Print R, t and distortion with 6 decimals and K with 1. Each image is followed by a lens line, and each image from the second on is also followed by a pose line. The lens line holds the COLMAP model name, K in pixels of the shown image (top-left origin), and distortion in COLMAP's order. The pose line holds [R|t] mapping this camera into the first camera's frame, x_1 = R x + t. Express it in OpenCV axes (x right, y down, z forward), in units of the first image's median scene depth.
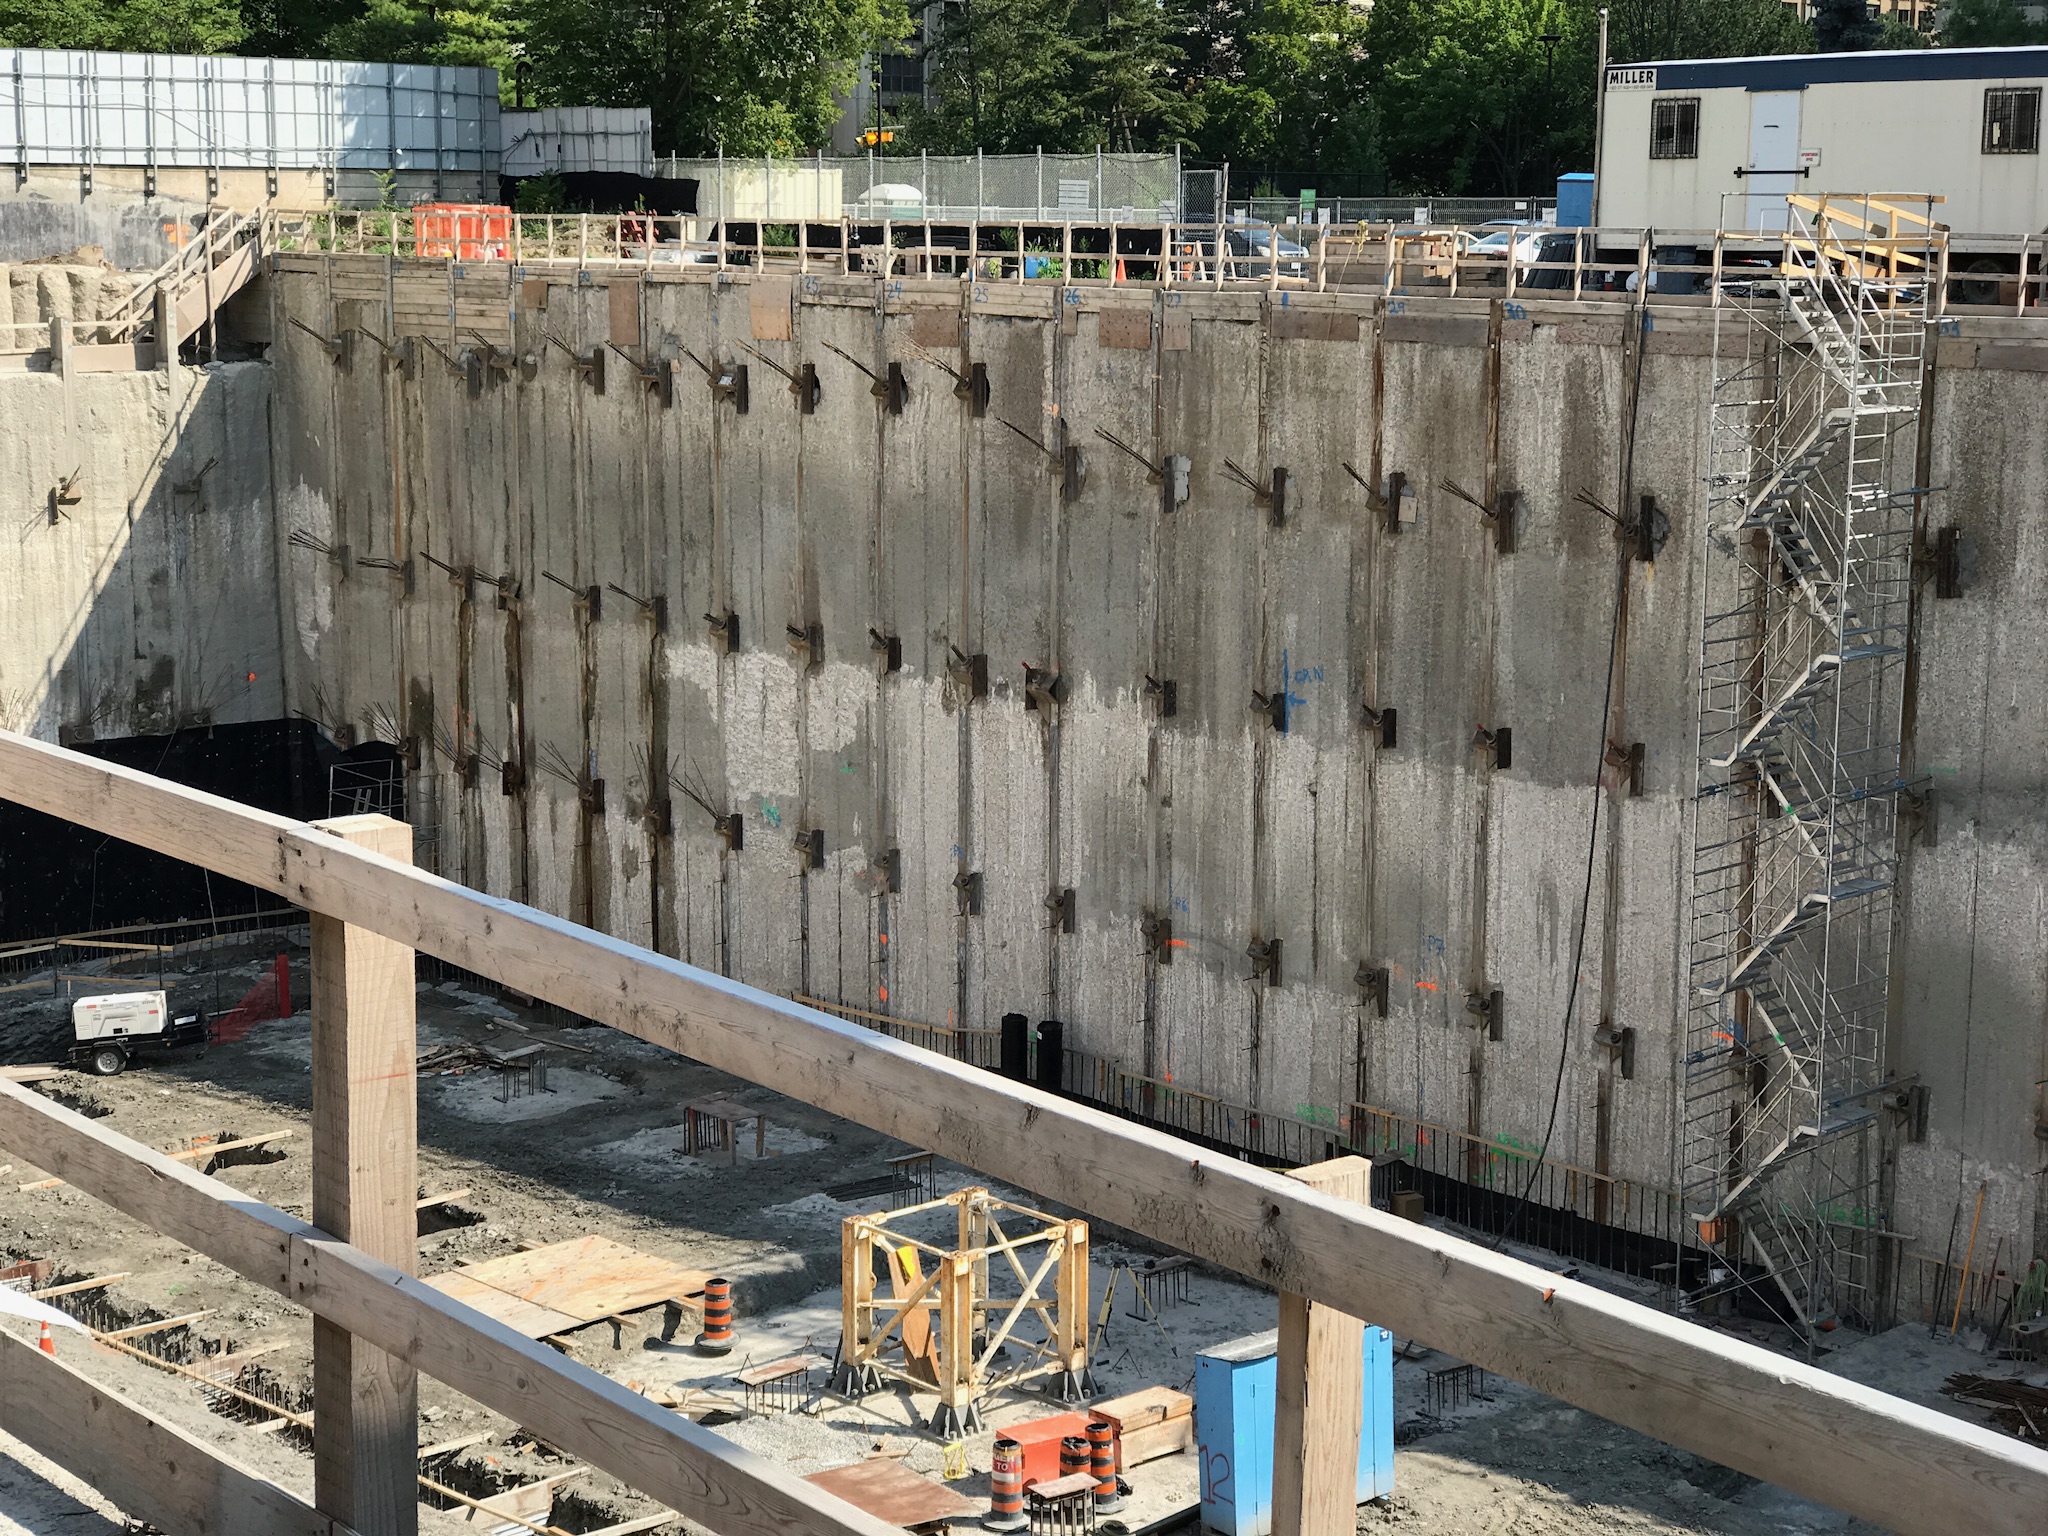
lens RADIAL K [[3331.9, 0, 1070.8], [0, 3331.9, 762.9], [0, 0, 1]] dist [0.040846, 0.111285]
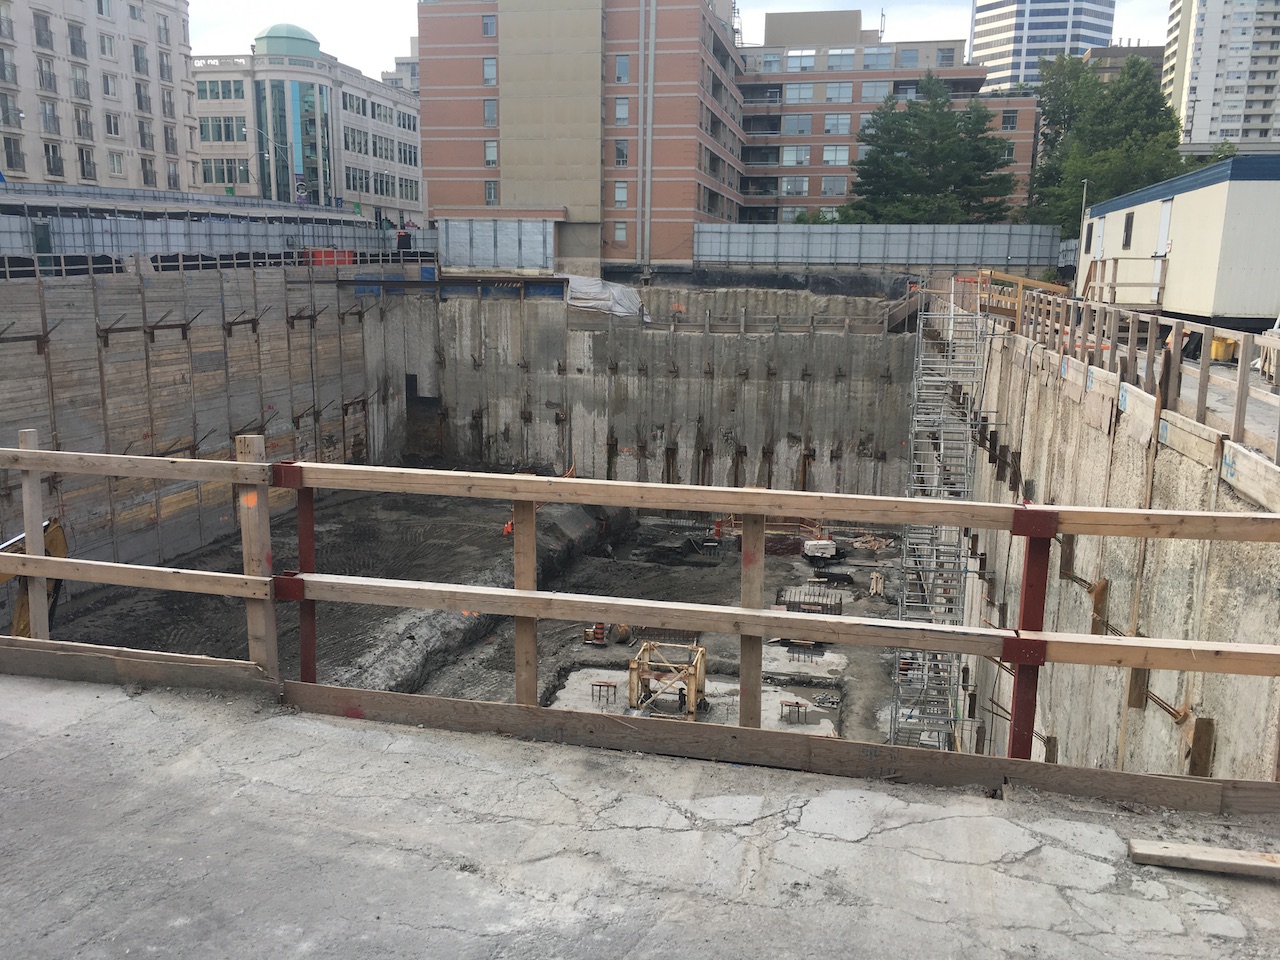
lens RADIAL K [[1082.2, 0, 639.4], [0, 1082.2, 484.4], [0, 0, 1]] dist [0.086752, -0.102248]
pose [[0.586044, 0.162395, -0.793839, 0.460464], [-0.148121, 0.984673, 0.092084, -0.054207], [0.796626, 0.063619, 0.601115, 0.329592]]
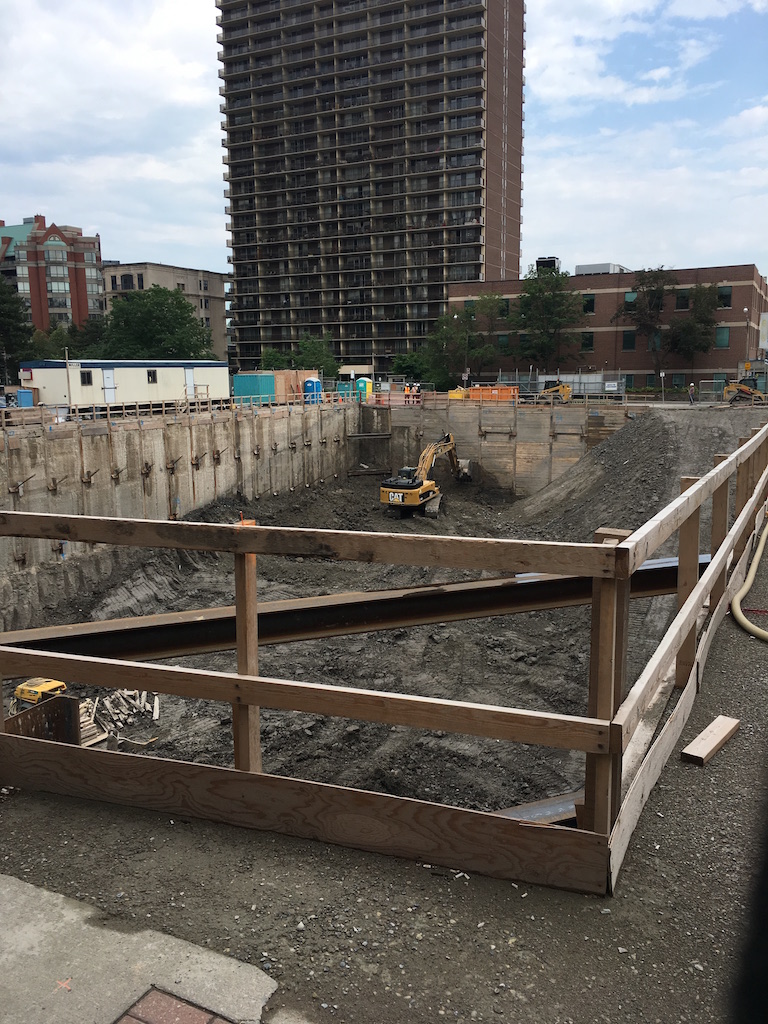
lens RADIAL K [[865.7, 0, 384.0], [0, 865.7, 512.0], [0, 0, 1]] dist [0.086752, -0.102248]
pose [[-0.358176, -0.155191, 0.920666, -0.772534], [0.169900, 0.958791, 0.227715, -0.174746], [-0.918065, 0.237983, -0.317049, 0.852421]]
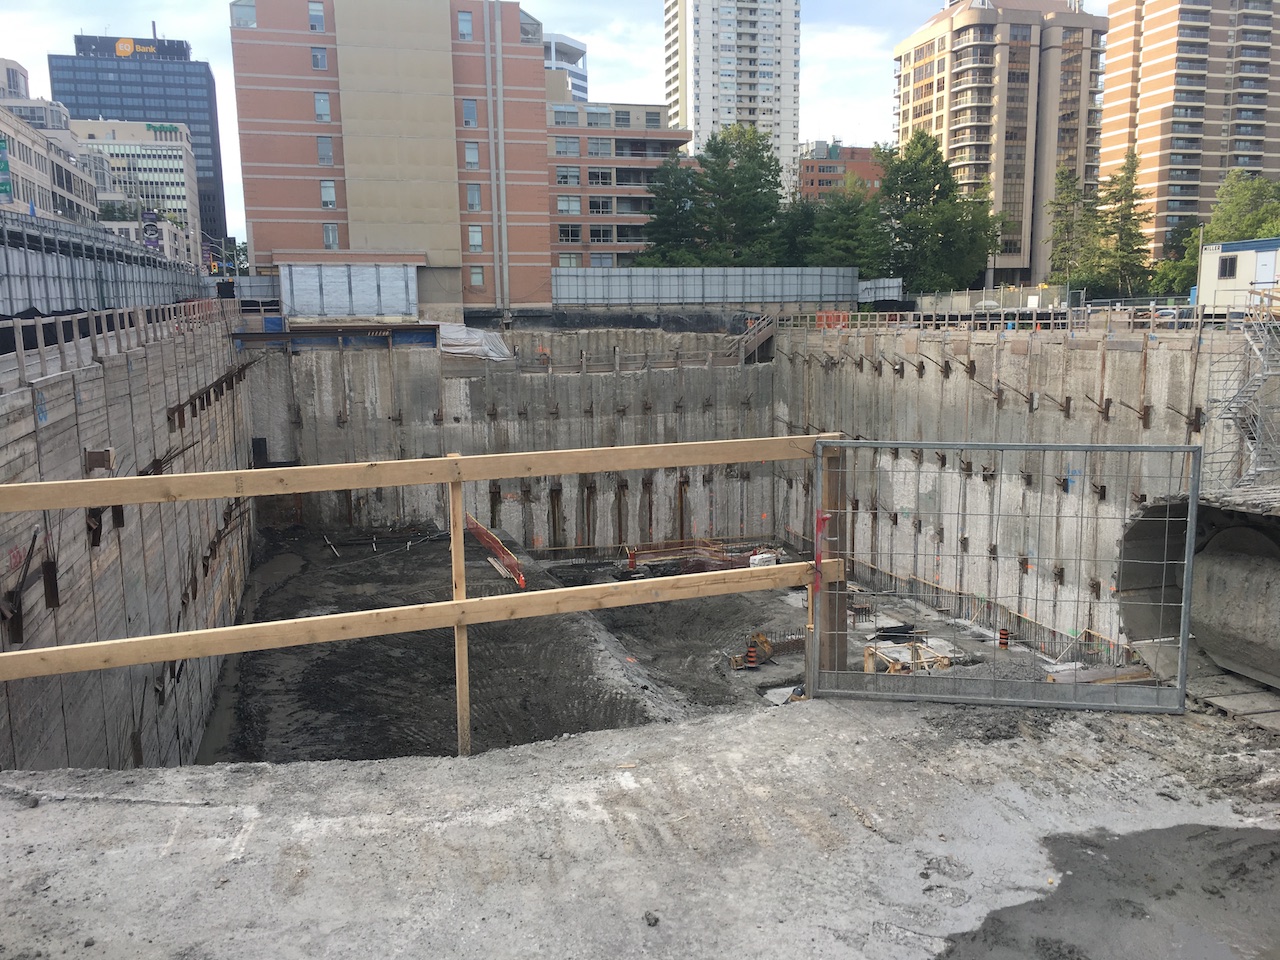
lens RADIAL K [[1082.2, 0, 639.4], [0, 1082.2, 484.4], [0, 0, 1]] dist [0.086752, -0.102248]
pose [[0.899684, 0.047360, -0.433966, 0.120999], [-0.053106, 0.998588, -0.001118, 0.003393], [0.433300, 0.024051, 0.900929, 0.029042]]
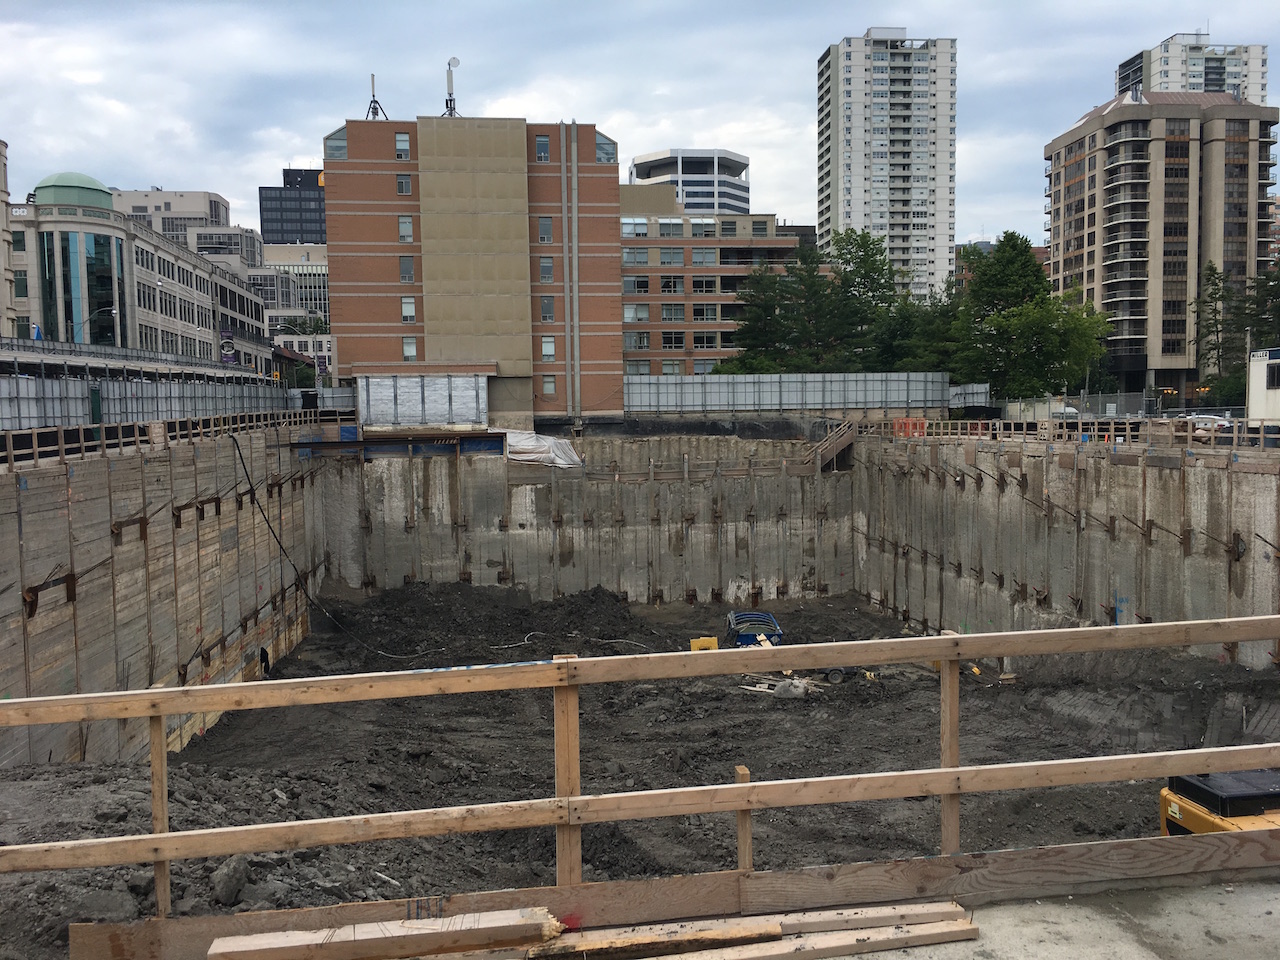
lens RADIAL K [[1082.2, 0, 639.4], [0, 1082.2, 484.4], [0, 0, 1]] dist [0.086752, -0.102248]
pose [[0.816300, 0.014576, -0.577444, 0.213816], [-0.075777, 0.993744, -0.082037, -0.015552], [0.572636, 0.110724, 0.812298, 0.112028]]
